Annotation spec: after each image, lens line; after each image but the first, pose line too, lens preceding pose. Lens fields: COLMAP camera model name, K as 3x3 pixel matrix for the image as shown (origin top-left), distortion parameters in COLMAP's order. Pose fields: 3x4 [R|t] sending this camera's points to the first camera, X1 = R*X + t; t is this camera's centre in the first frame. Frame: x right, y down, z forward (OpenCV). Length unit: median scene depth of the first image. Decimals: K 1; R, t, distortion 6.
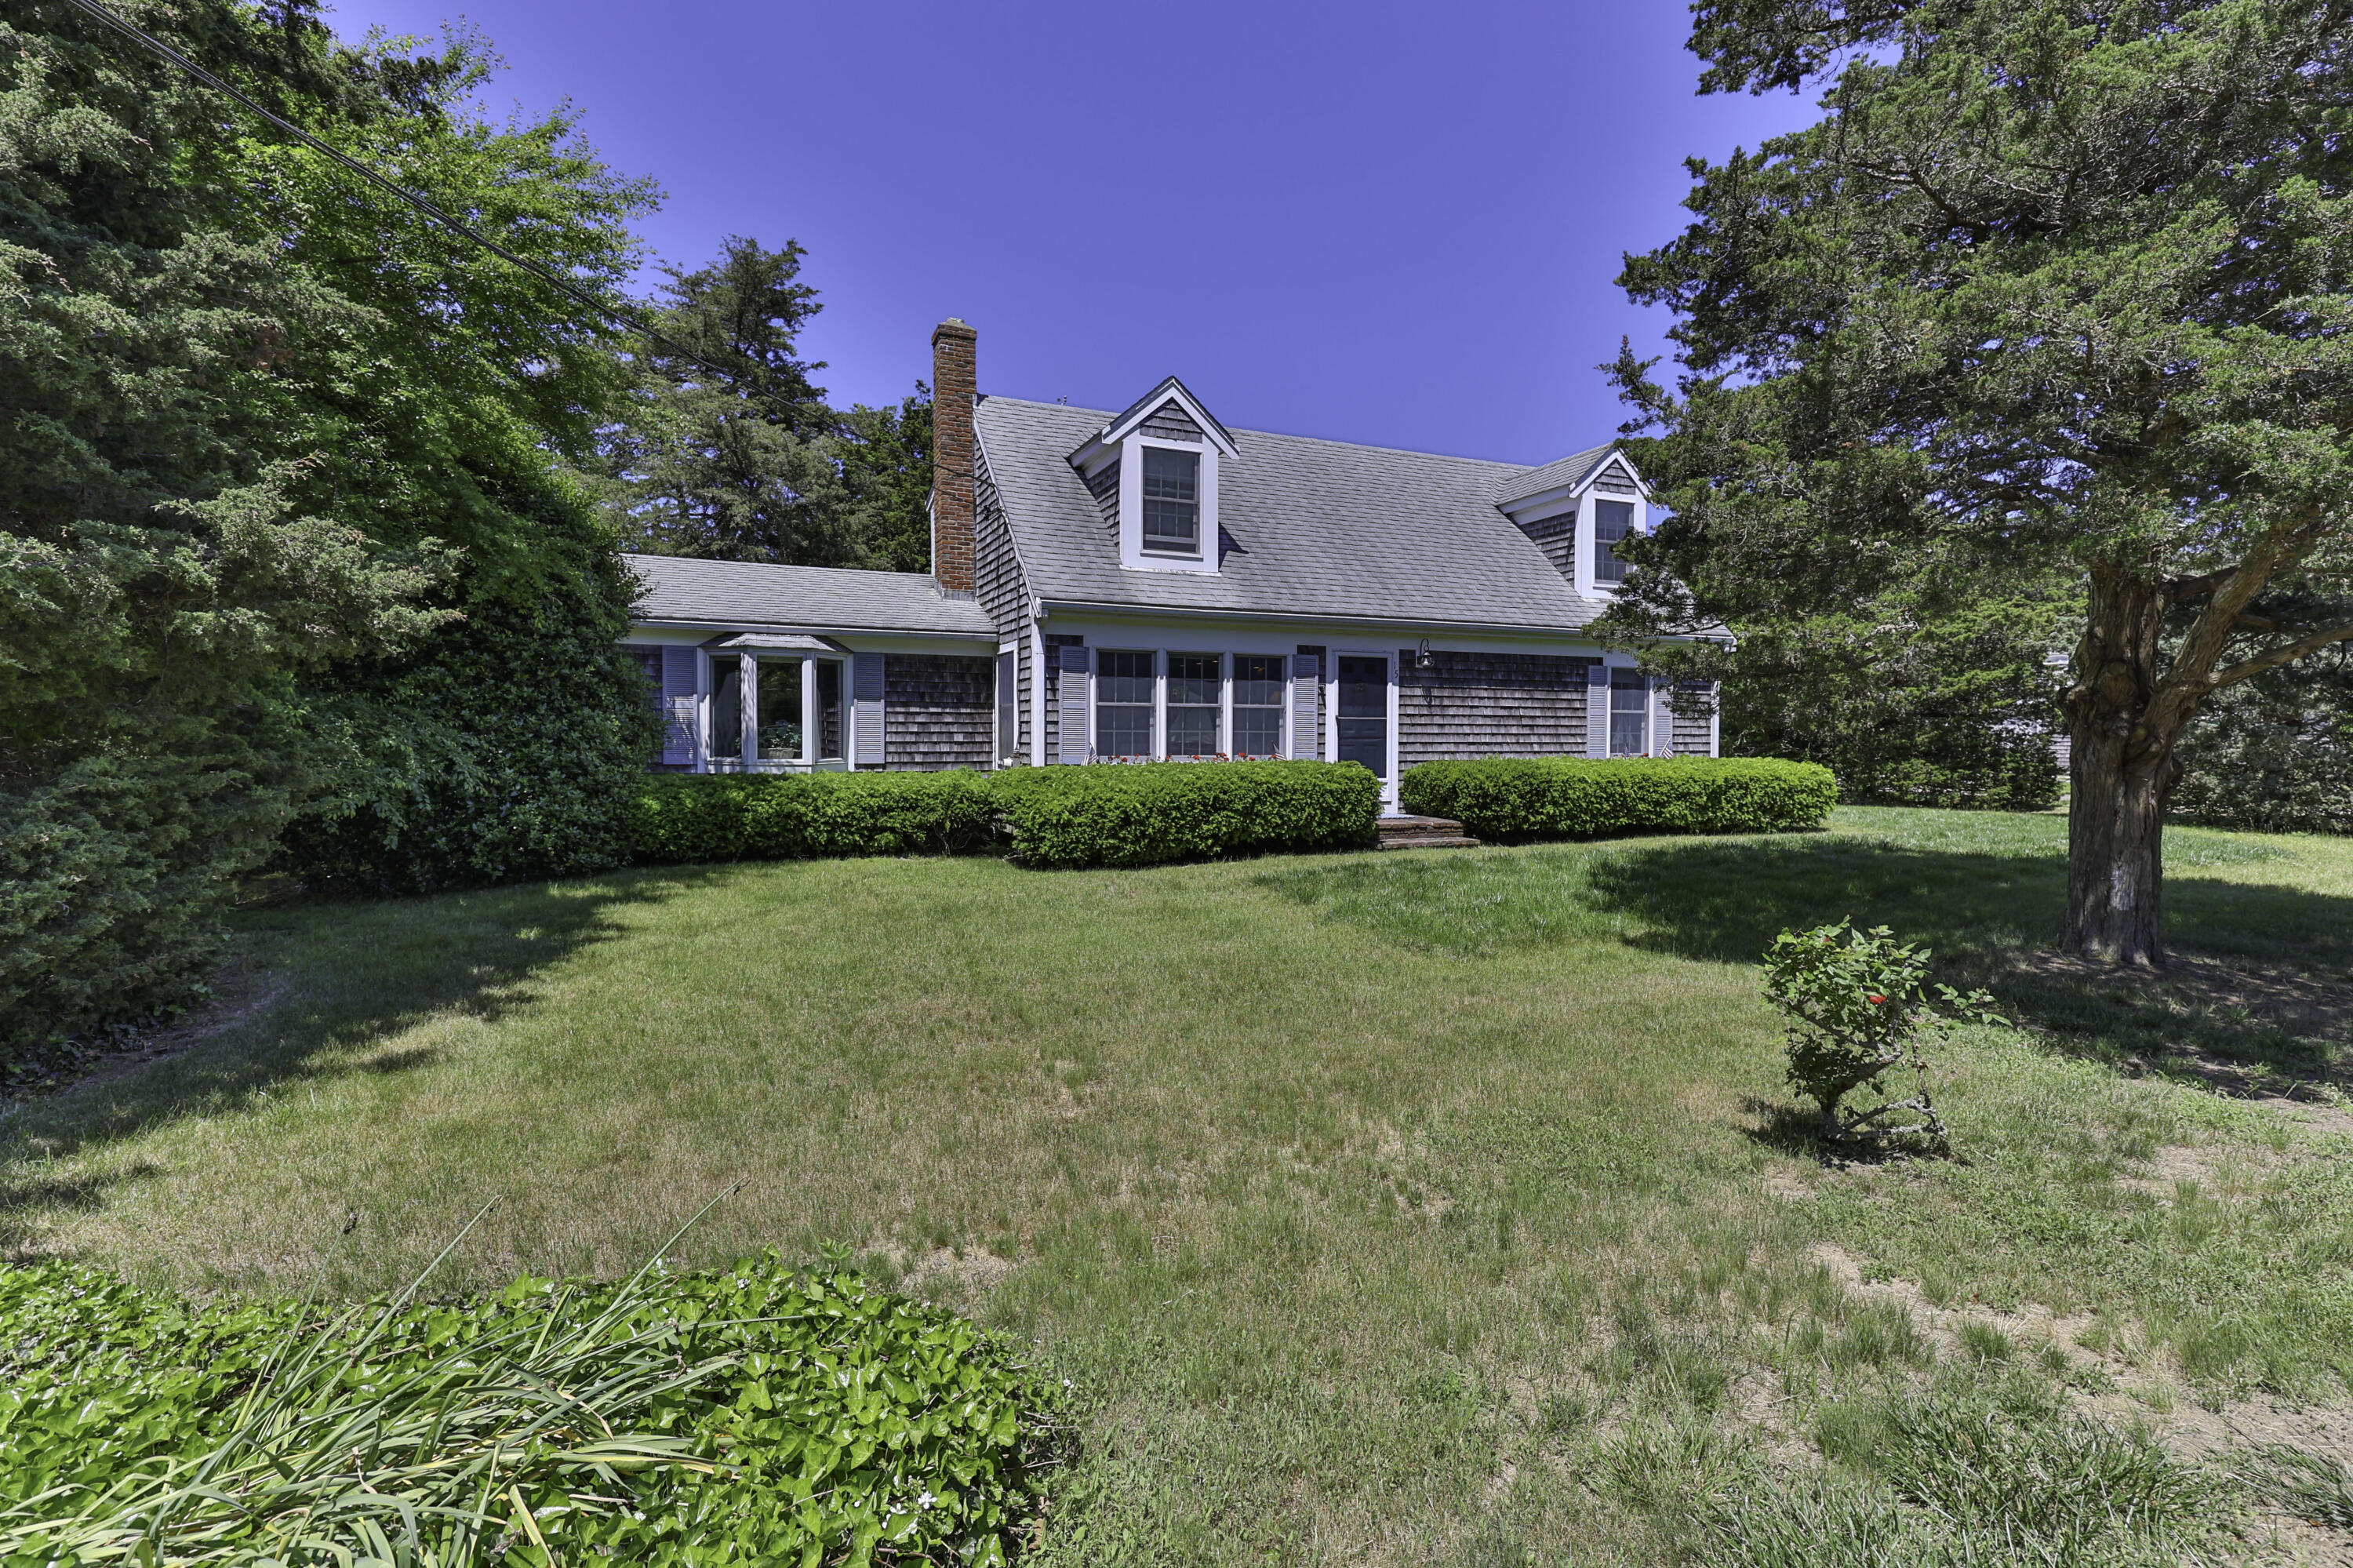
lens RADIAL K [[1091.4, 0, 1191.5], [0, 1091.4, 771.1], [0, 0, 1]] dist [-0.002738, -0.000322]
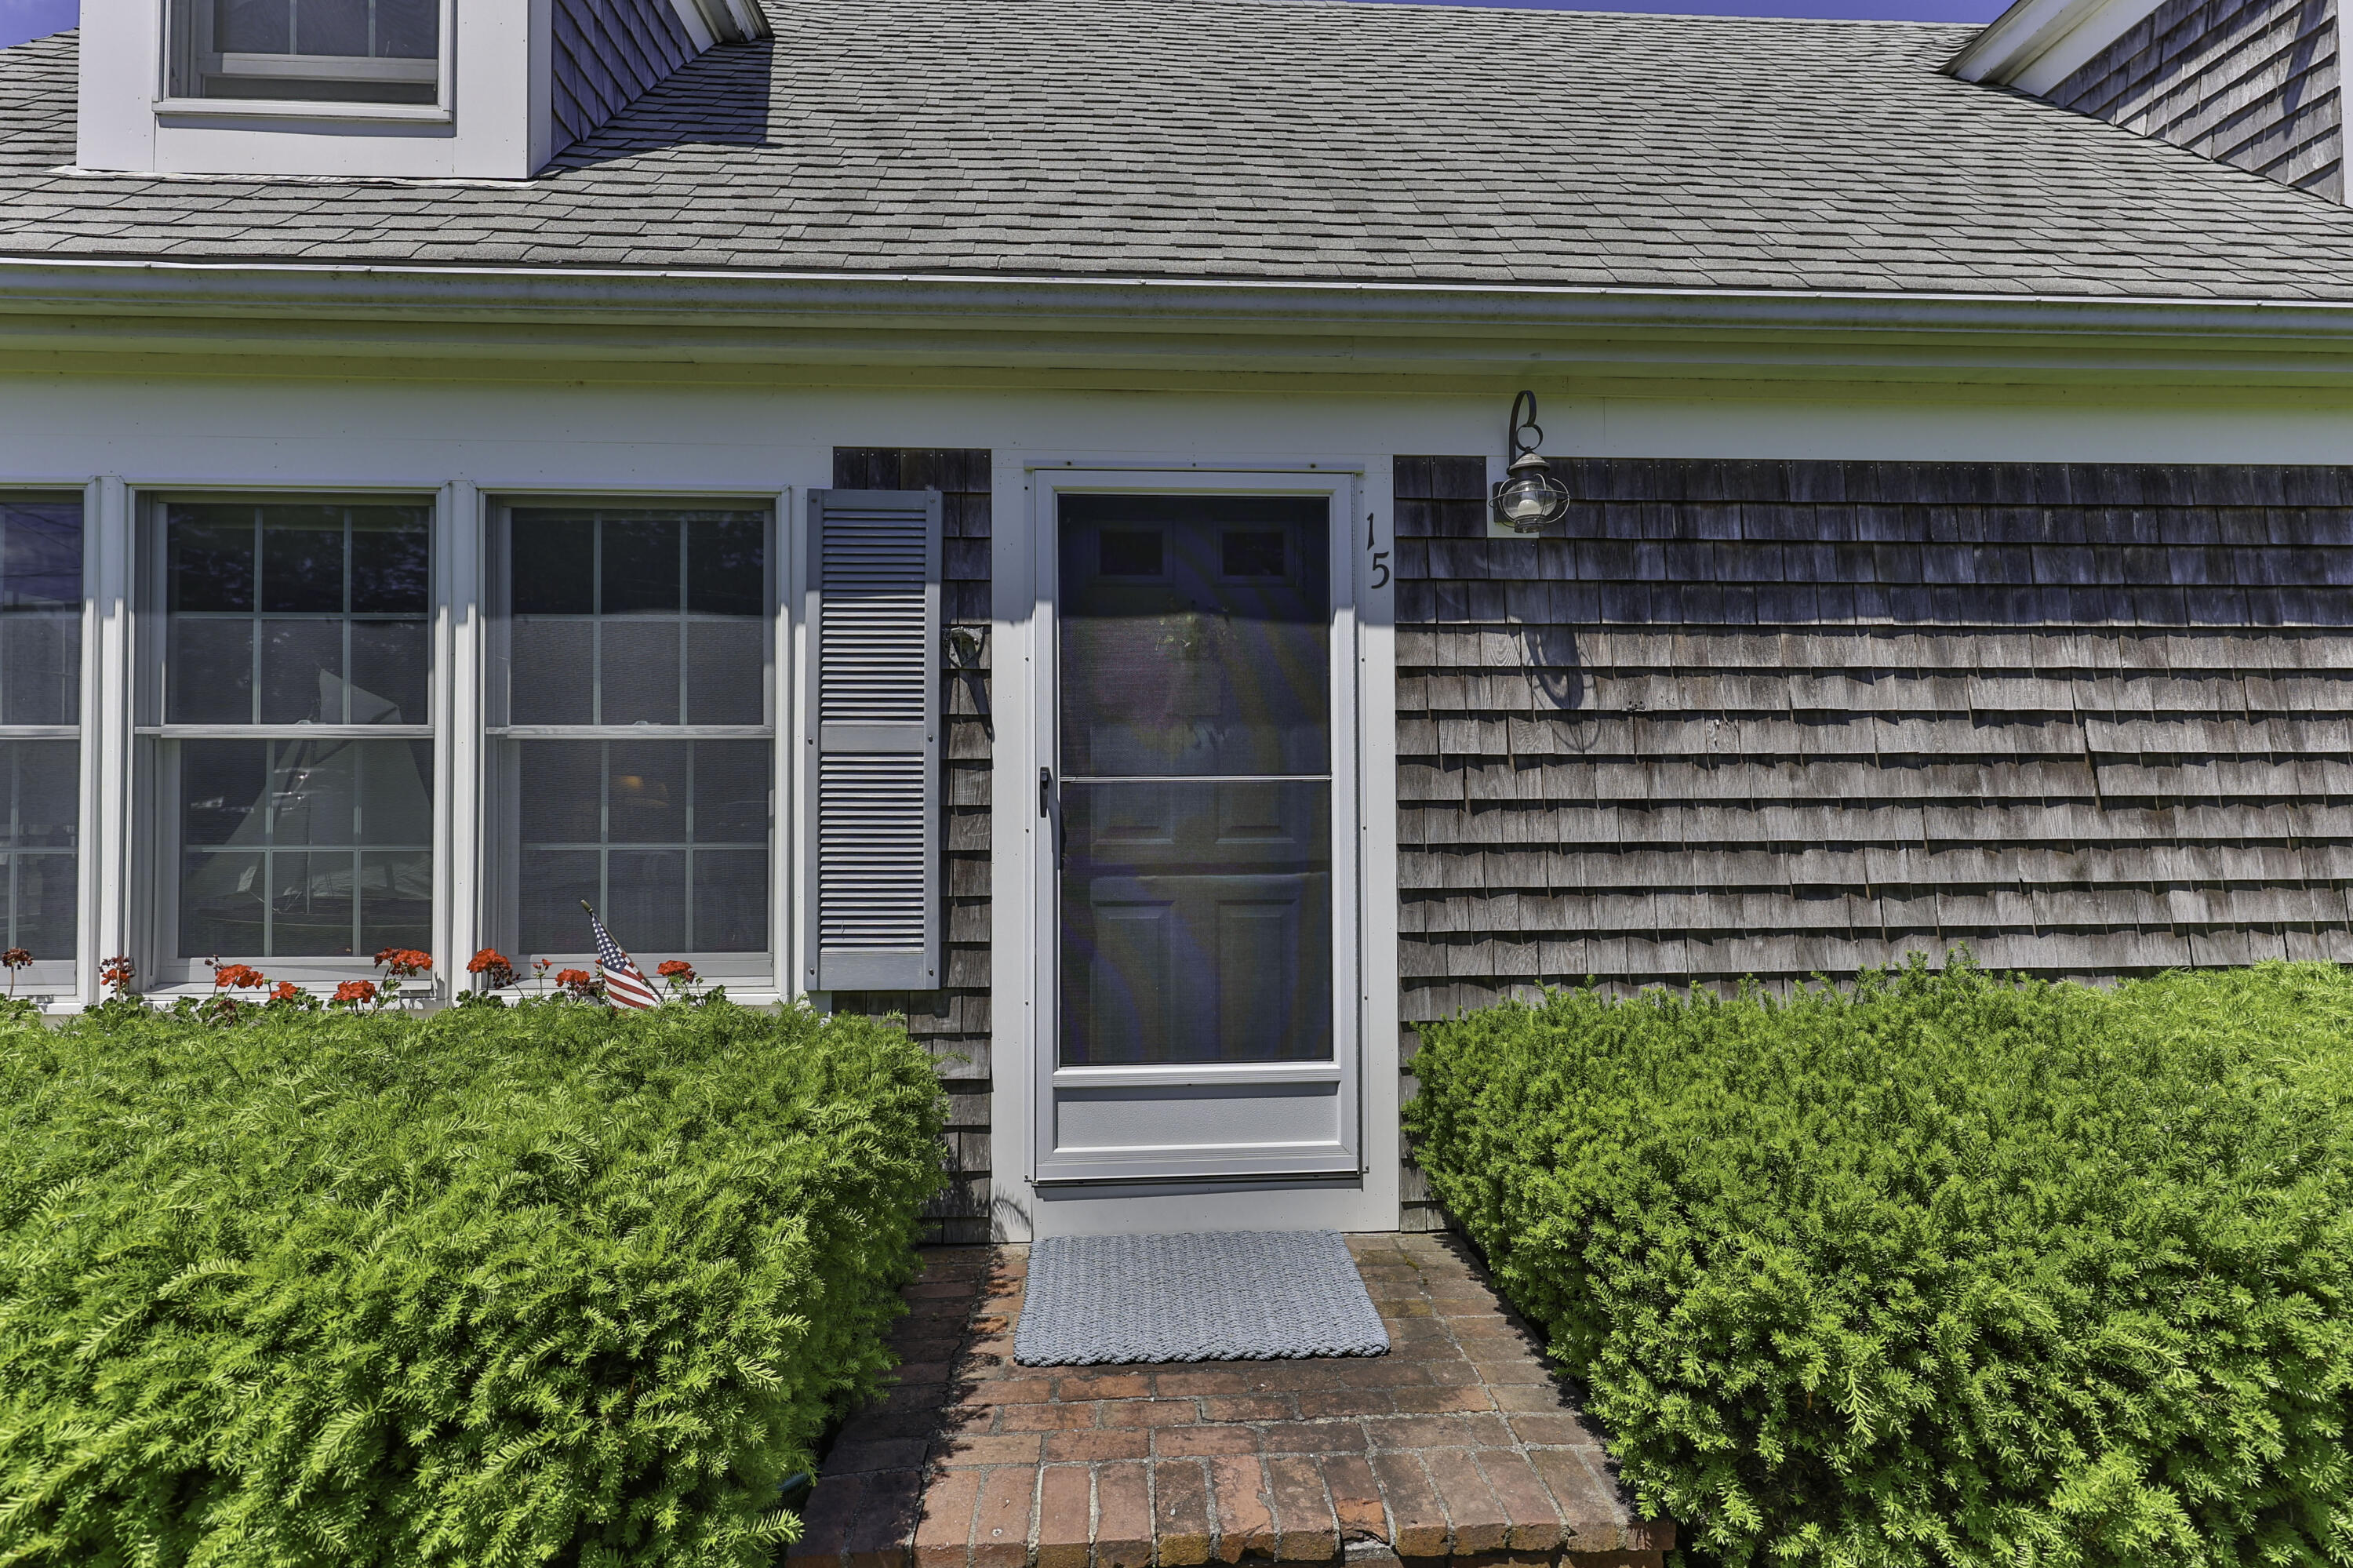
lens RADIAL K [[1091.4, 0, 1181.5], [0, 1091.4, 783.1], [0, 0, 1]] dist [-0.002738, -0.000322]
pose [[0.931819, -0.014790, -0.362621, 0.237312], [-0.002784, 0.998849, -0.047893, -0.038487], [0.362911, 0.045637, 0.930705, 0.820865]]
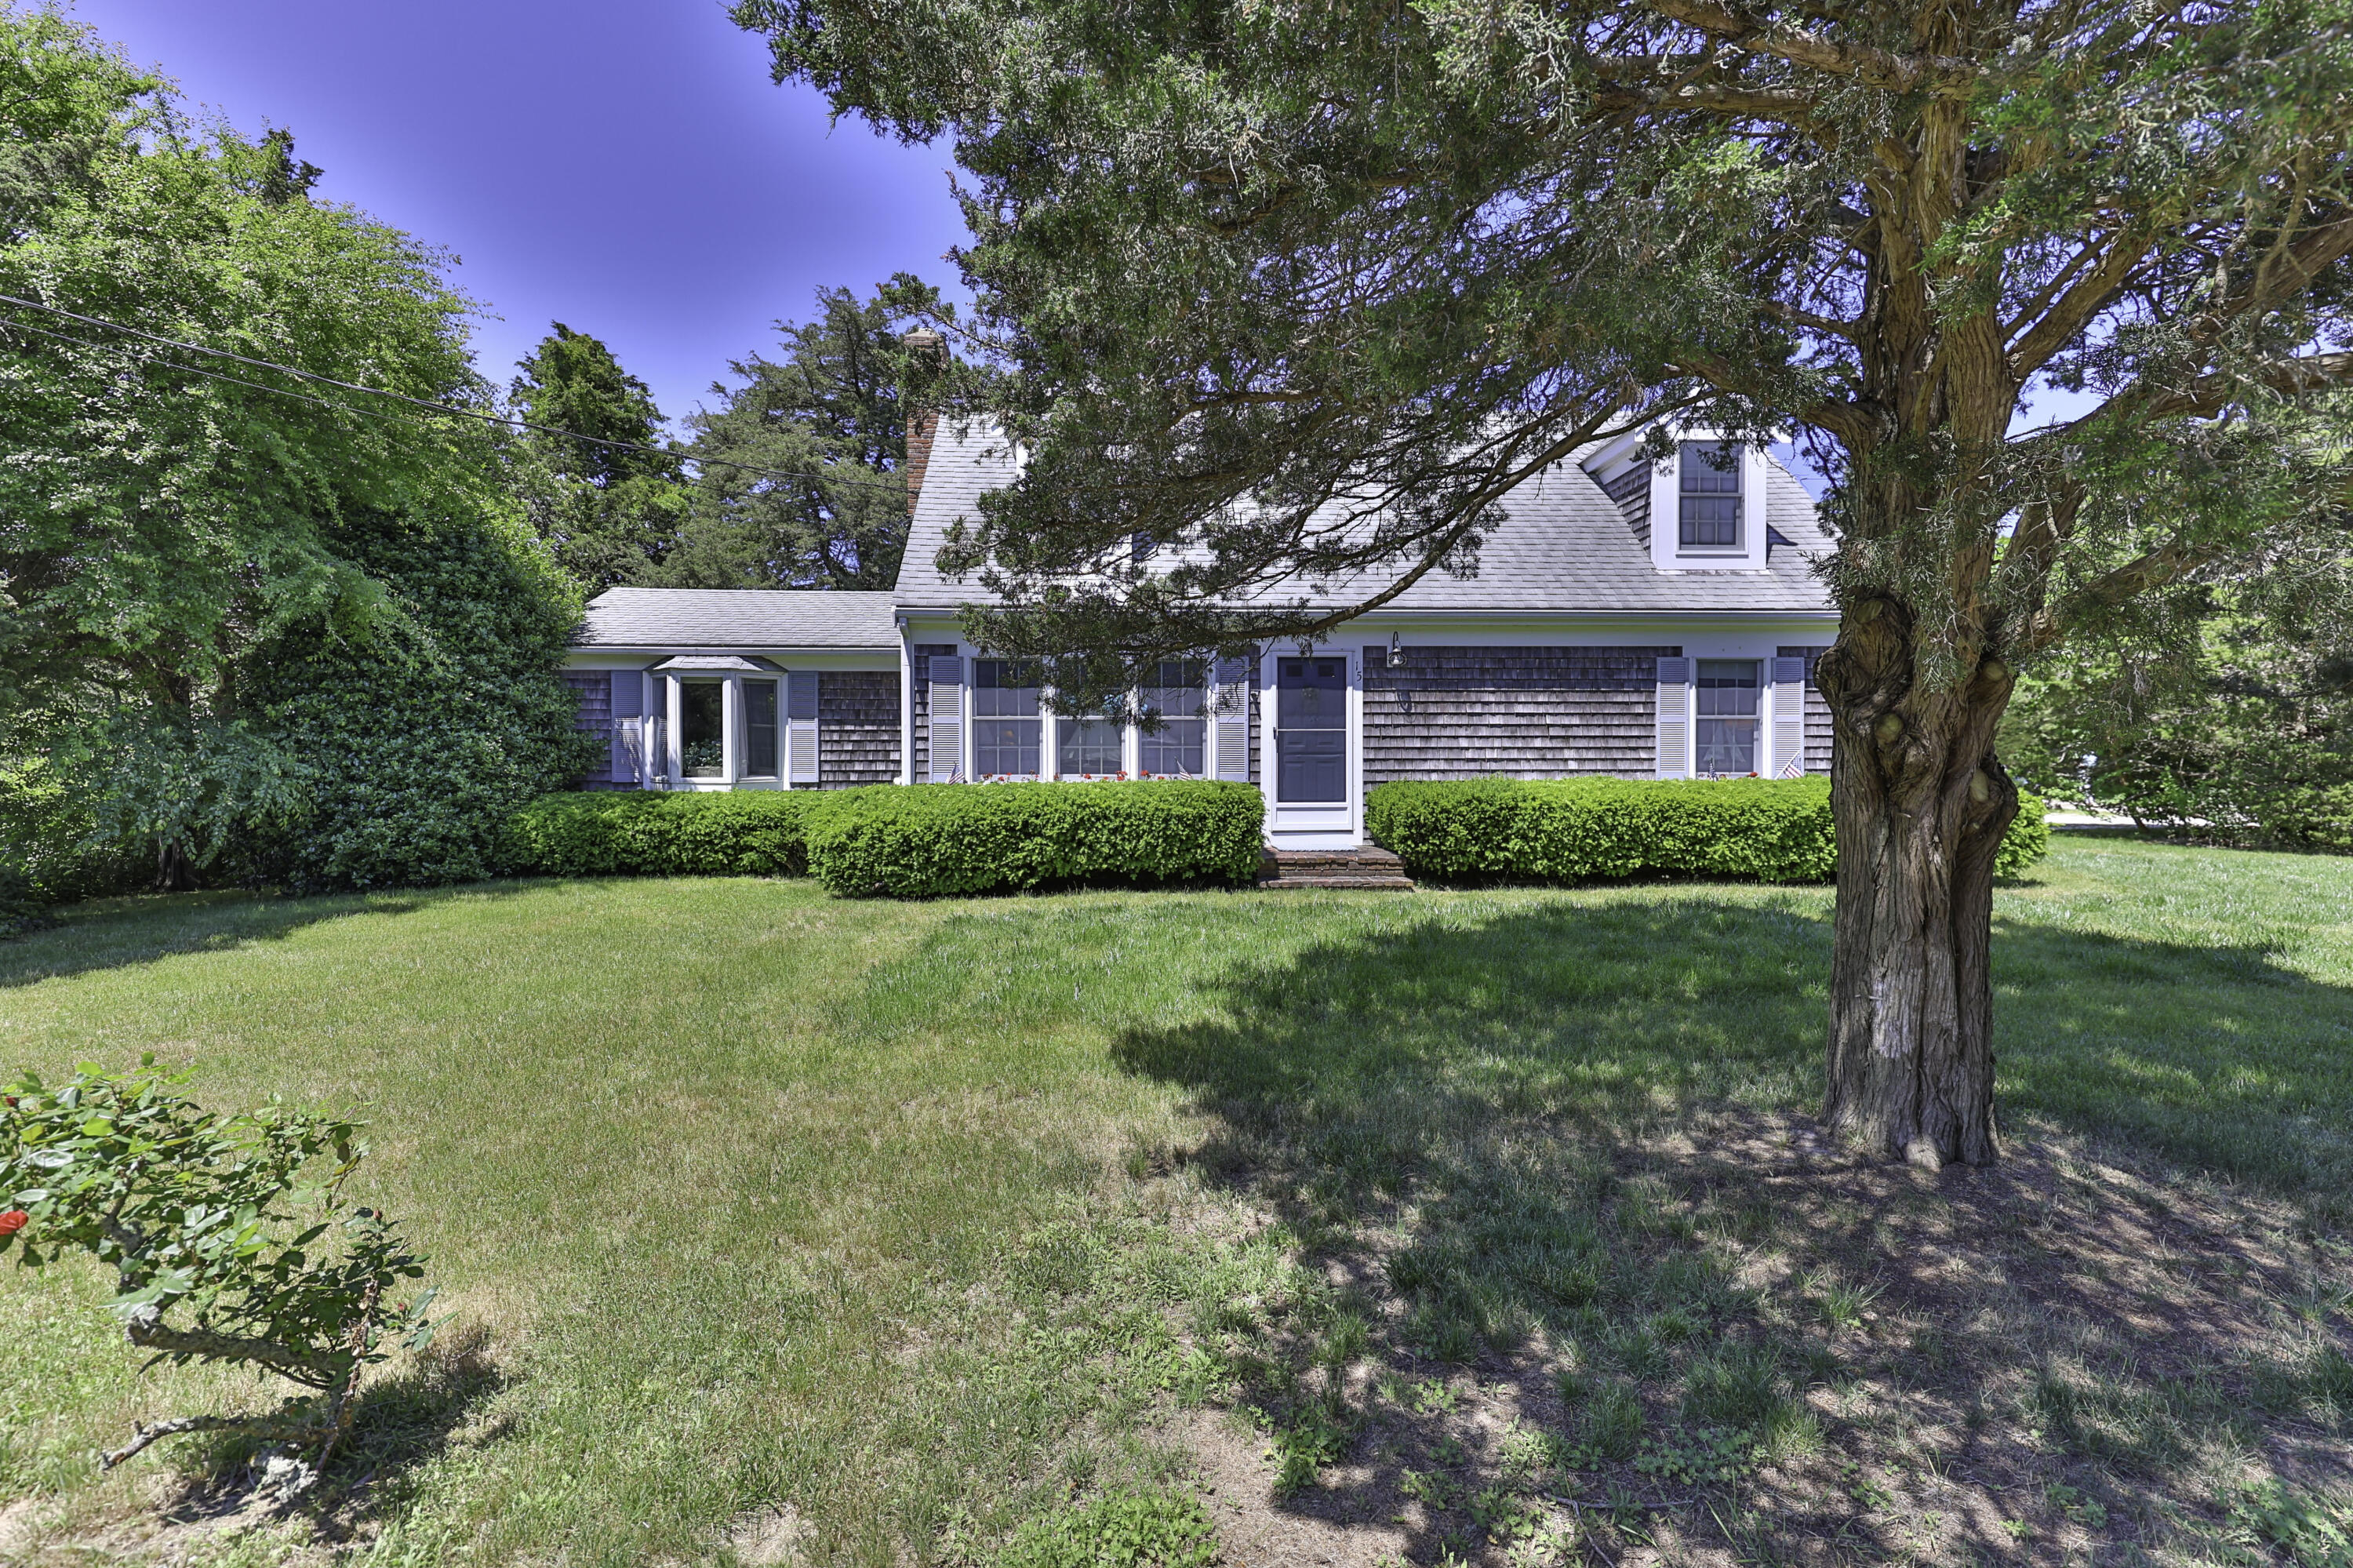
lens RADIAL K [[1091.4, 0, 1177.4], [0, 1091.4, 773.5], [0, 0, 1]] dist [-0.002738, -0.000322]
pose [[0.930835, 0.000331, -0.365439, 0.375835], [-0.006651, 0.999849, -0.016037, -0.001175], [0.365379, 0.017358, 0.930697, 0.189339]]
